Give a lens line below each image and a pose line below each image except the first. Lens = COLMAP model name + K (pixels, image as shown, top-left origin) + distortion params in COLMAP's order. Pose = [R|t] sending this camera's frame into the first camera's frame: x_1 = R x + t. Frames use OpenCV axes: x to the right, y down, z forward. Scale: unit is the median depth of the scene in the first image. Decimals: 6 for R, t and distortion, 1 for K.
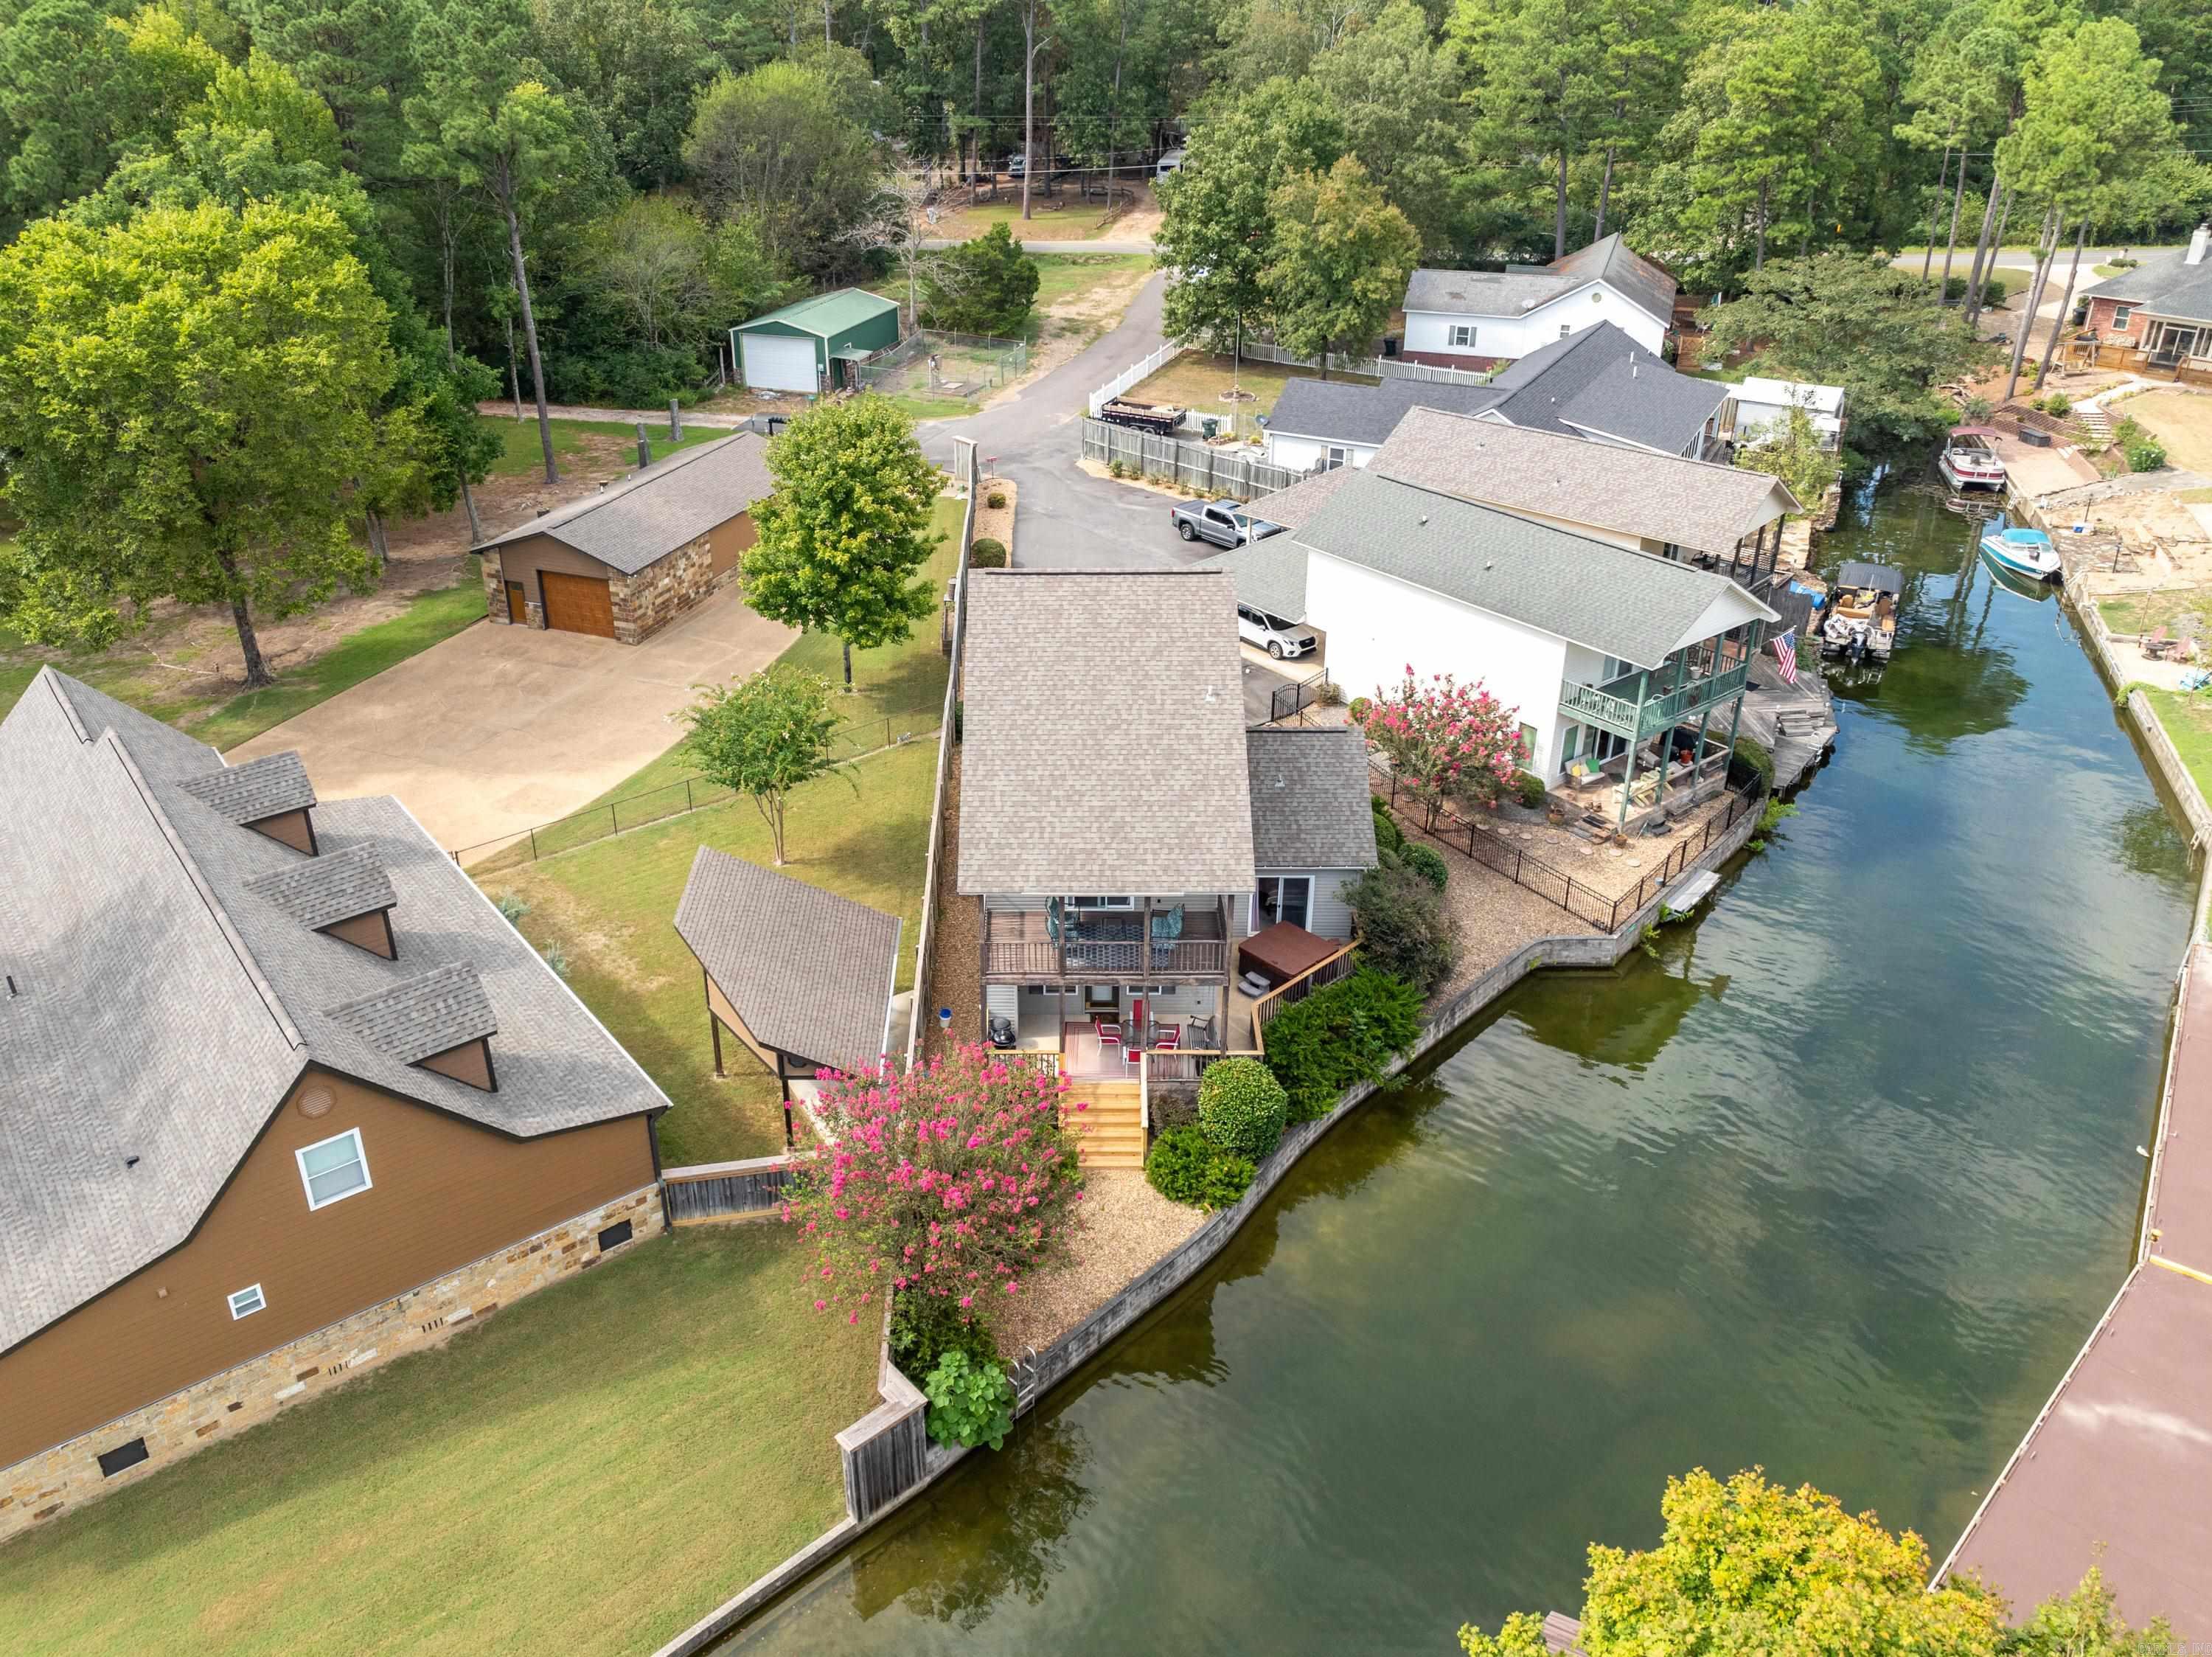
lens RADIAL K [[1593.3, 0, 1009.1], [0, 1593.3, 771.2], [0, 0, 1]] dist [-0.041209, 0.021820]
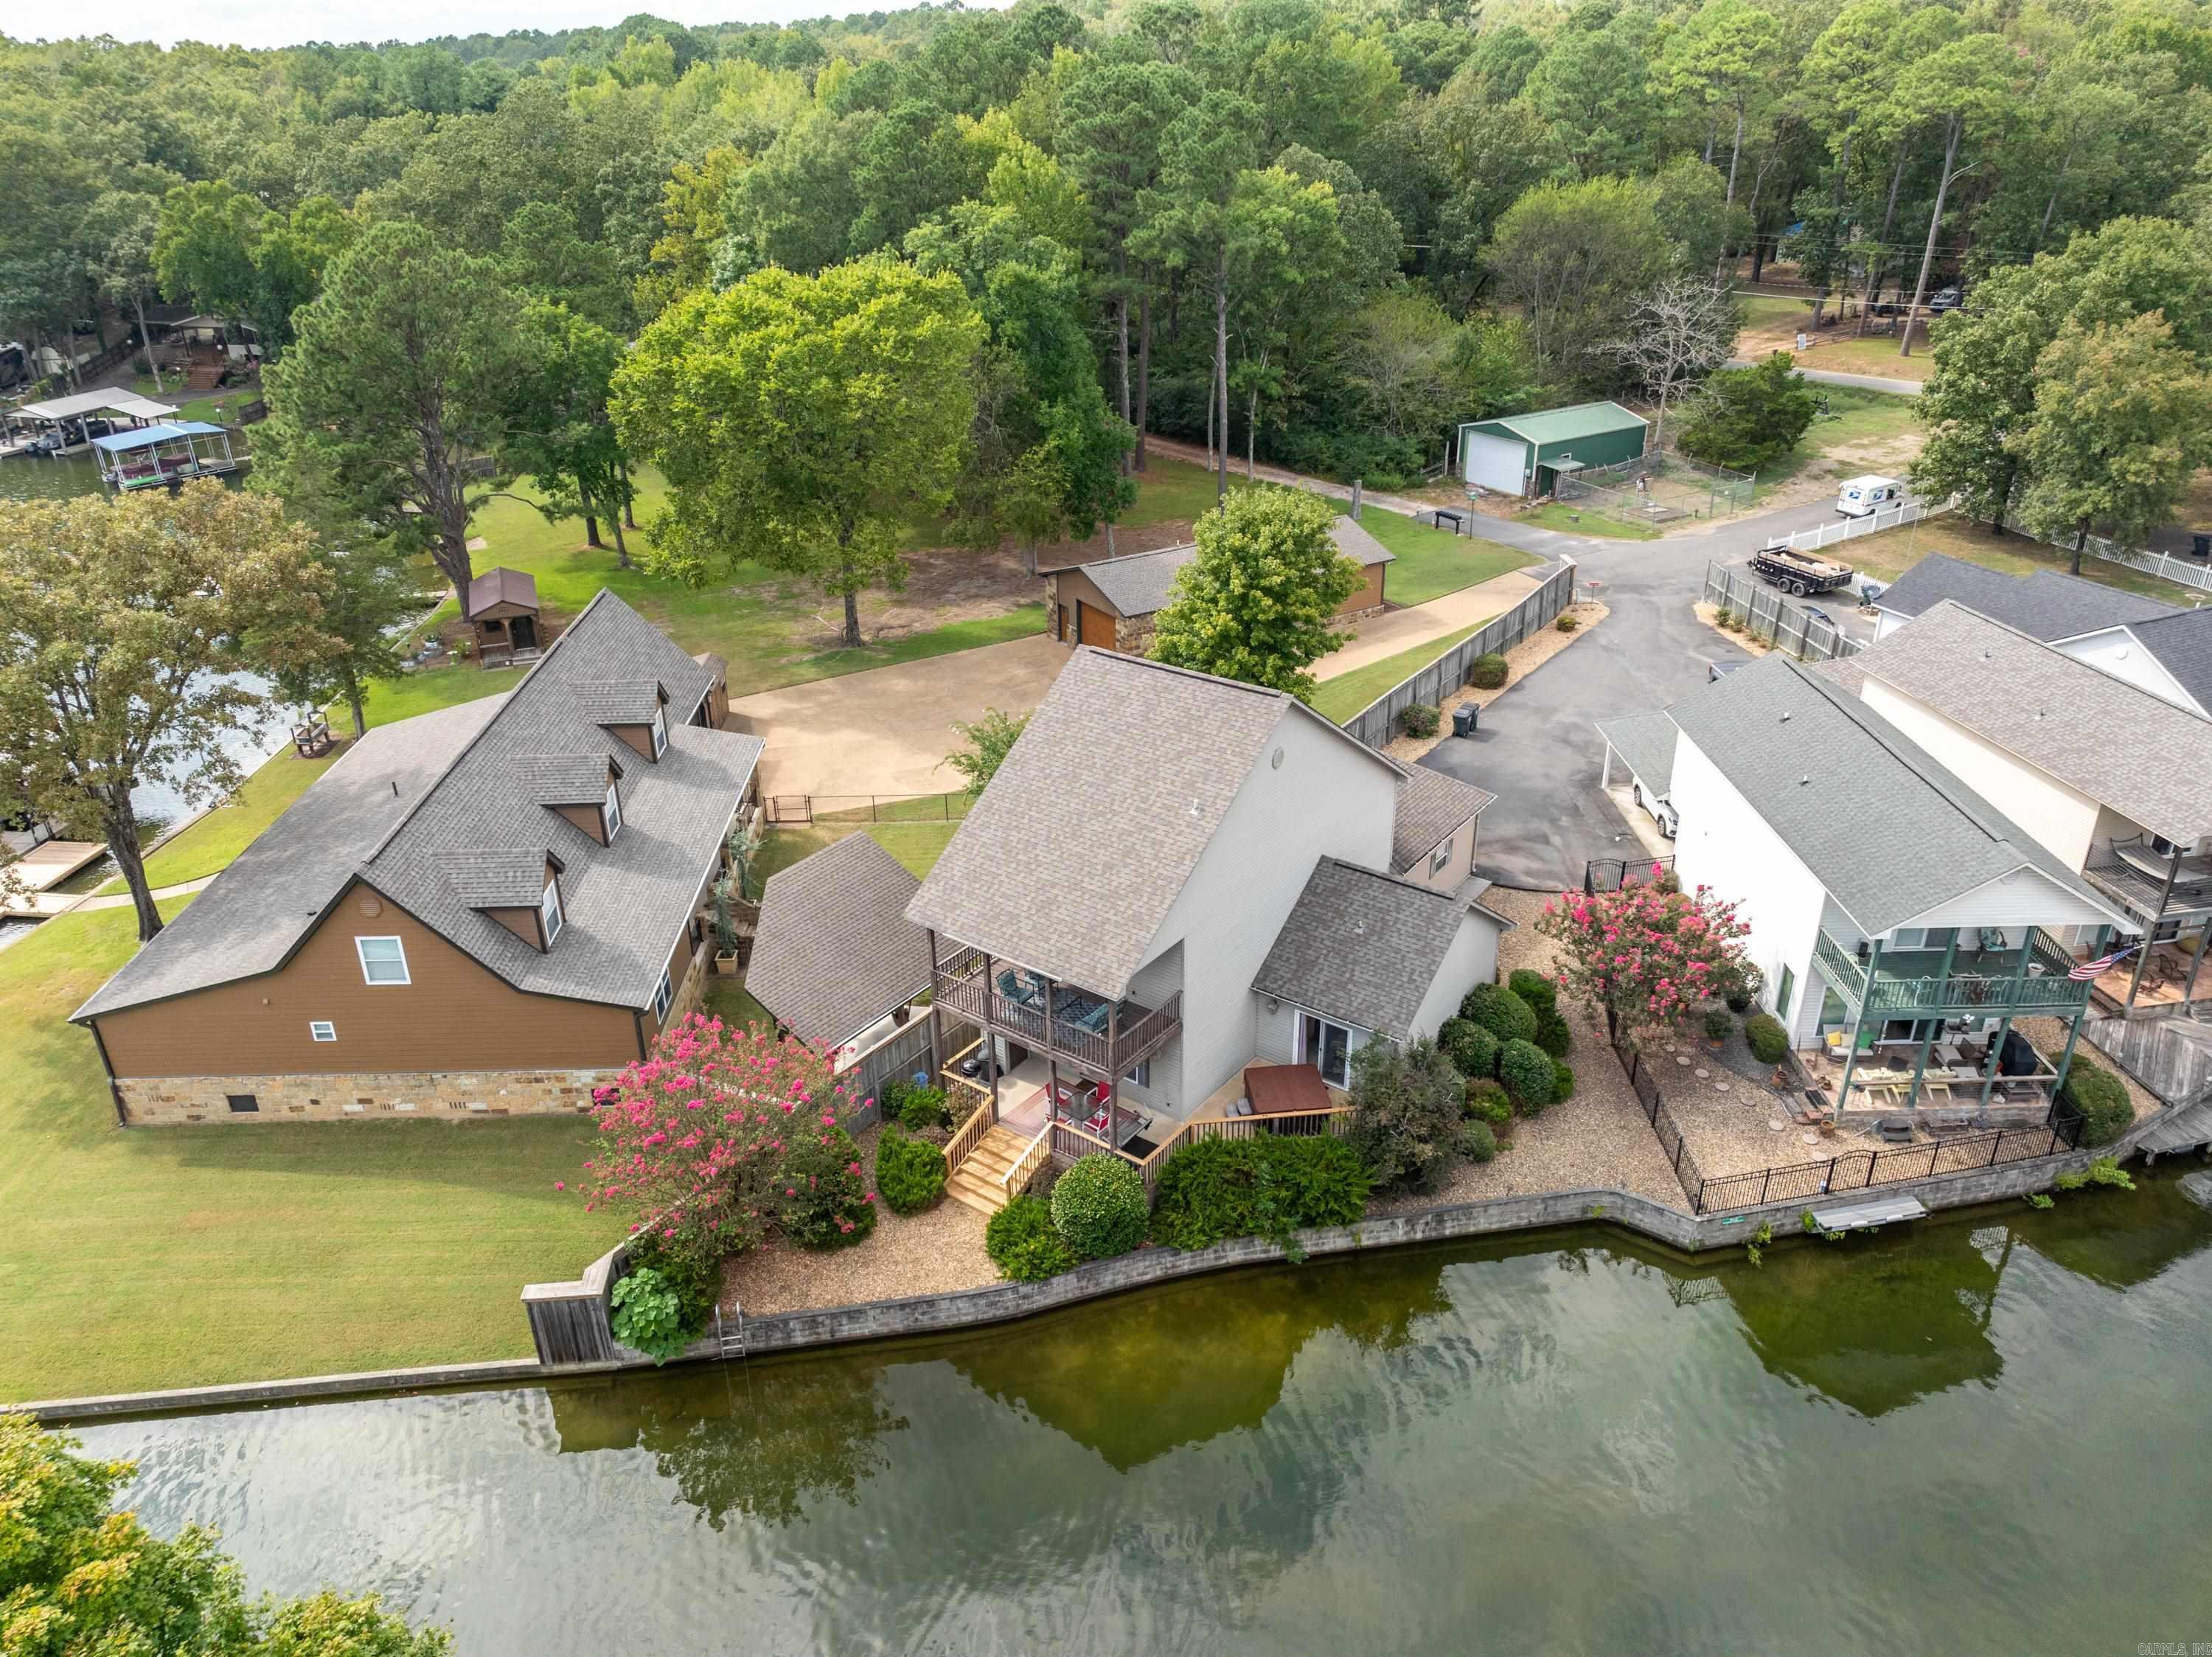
lens RADIAL K [[1499.3, 0, 1115.9], [0, 1499.3, 813.3], [0, 0, 1]] dist [-0.037037, 0.020538]
pose [[0.824597, 0.252616, -0.506186, 0.247783], [-0.258209, 0.964190, 0.060553, -0.038845], [0.503356, 0.080770, 0.860296, 0.069053]]
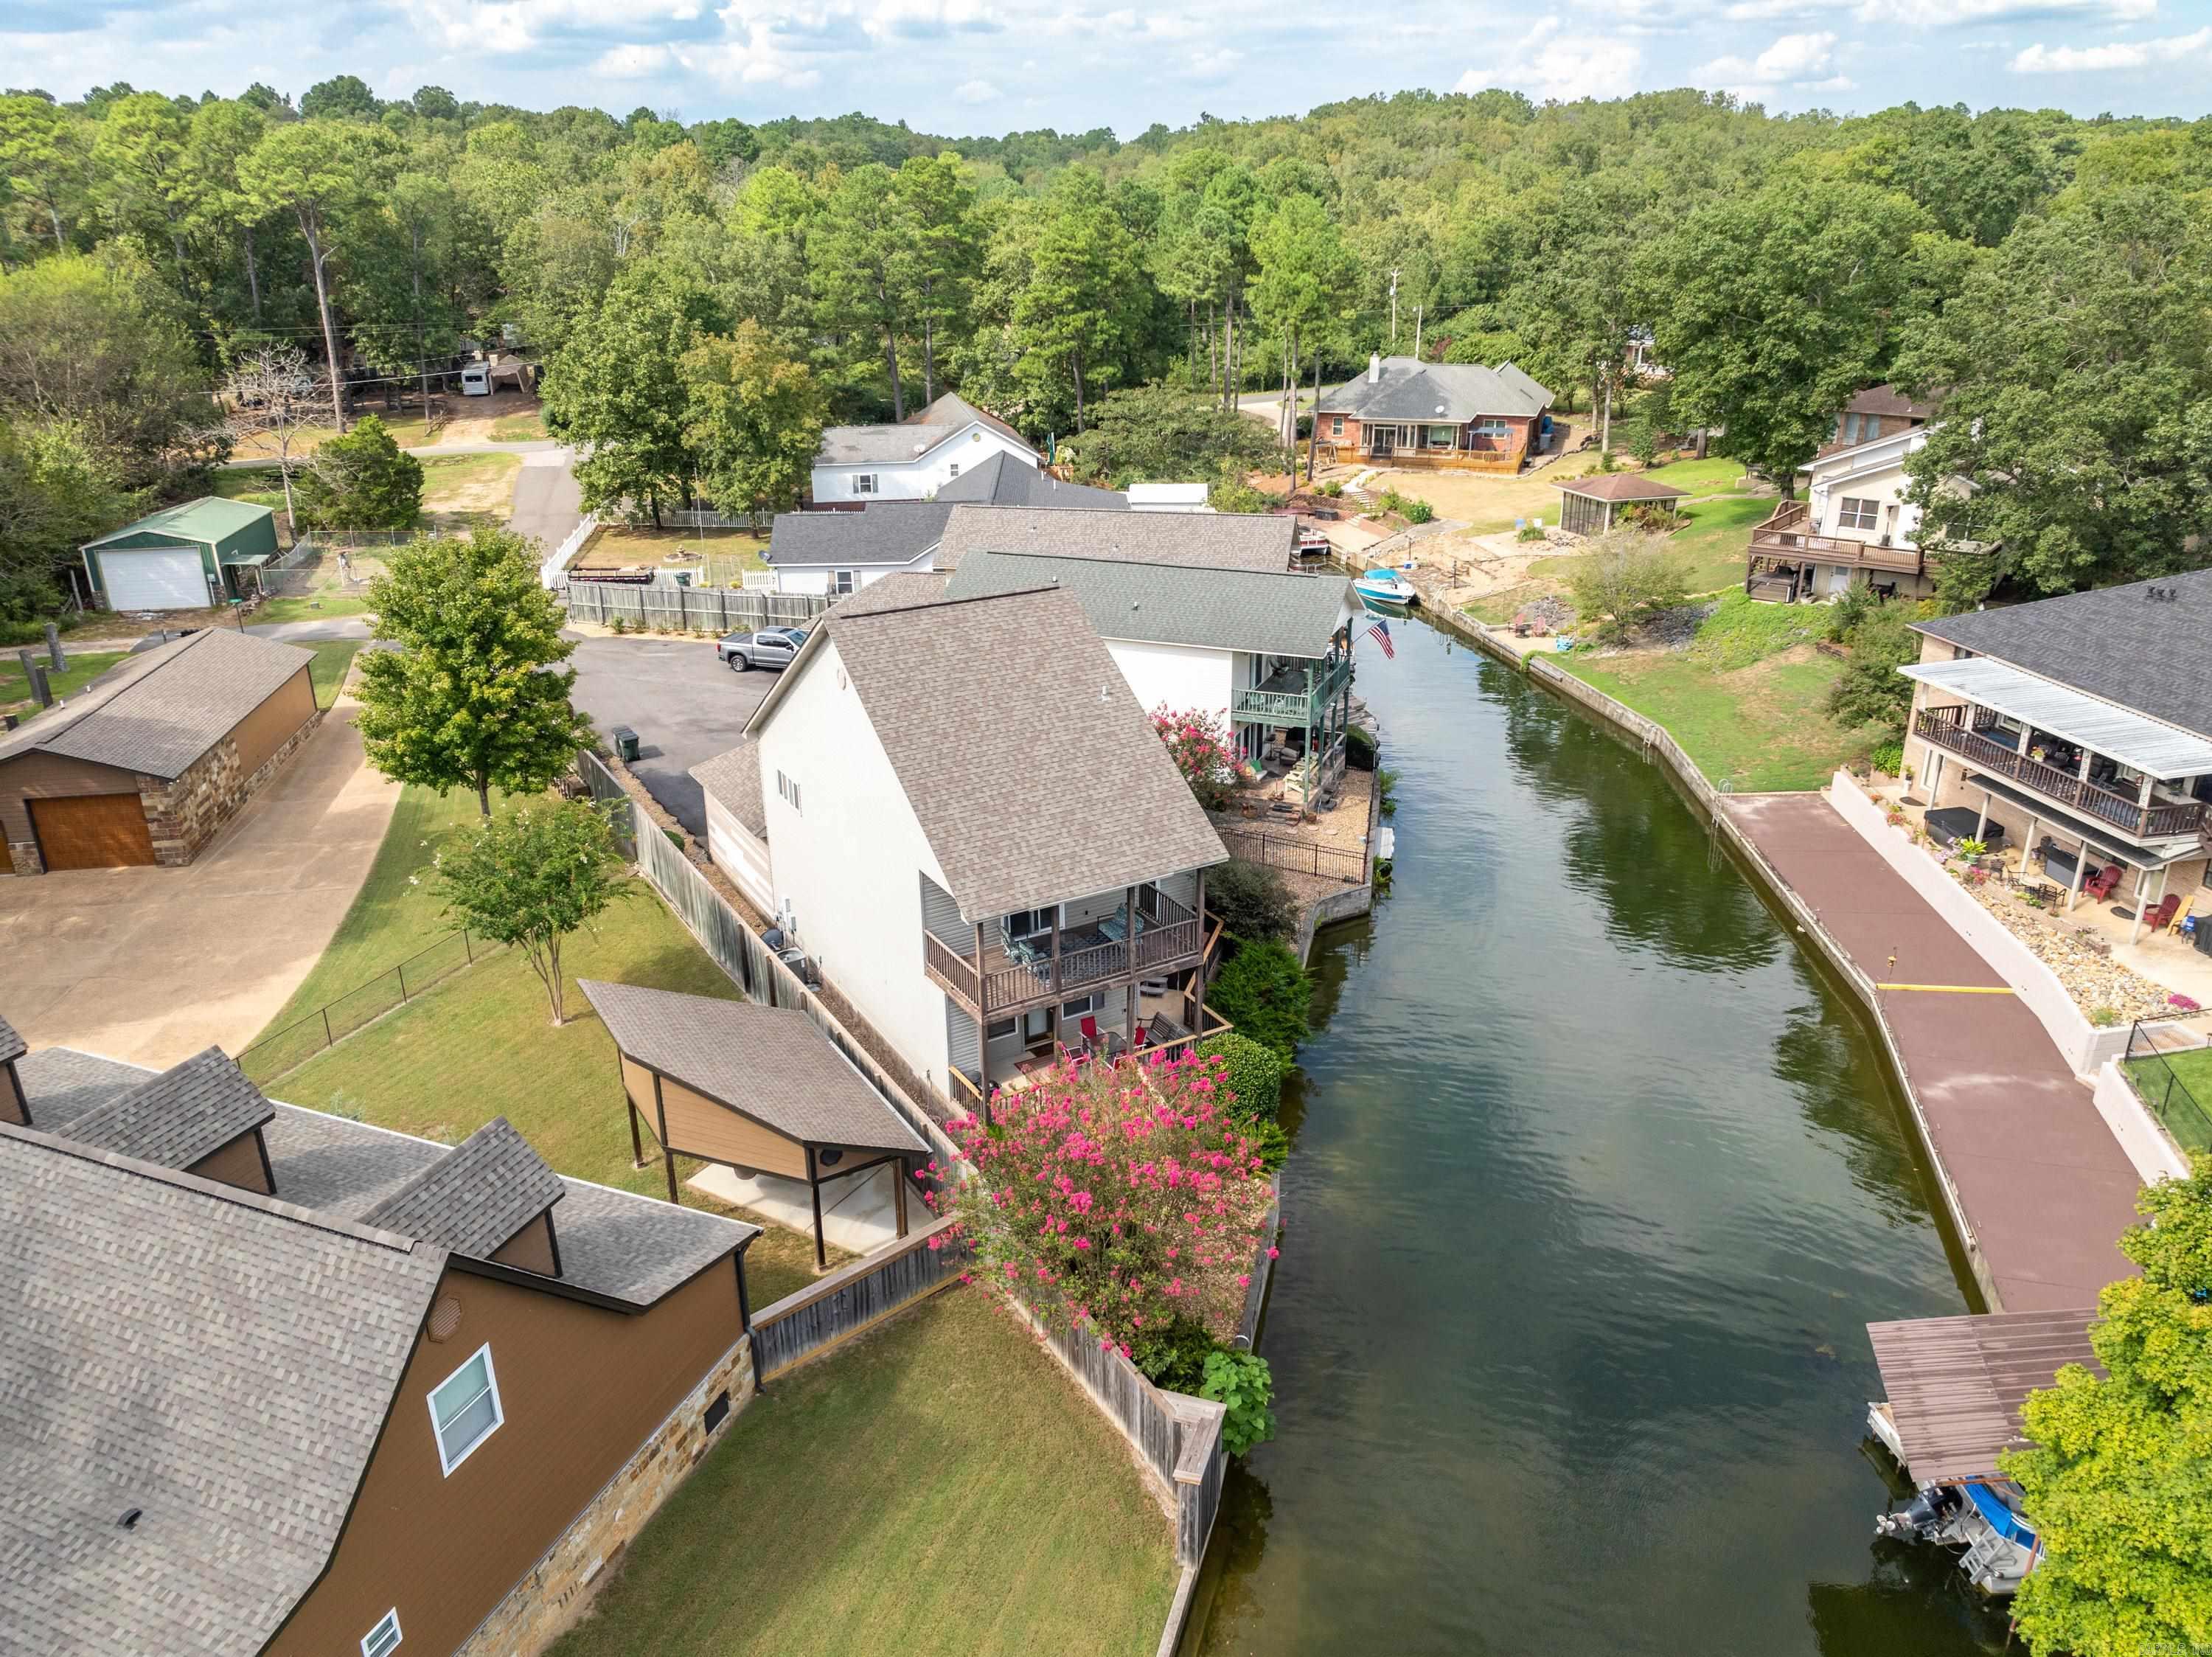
lens RADIAL K [[1499.3, 0, 1063.6], [0, 1499.3, 843.8], [0, 0, 1]] dist [-0.037037, 0.020538]
pose [[0.857952, -0.191922, 0.476534, -0.161543], [0.230981, 0.972659, -0.024124, 0.026707], [-0.458875, 0.130768, 0.878825, 0.080666]]
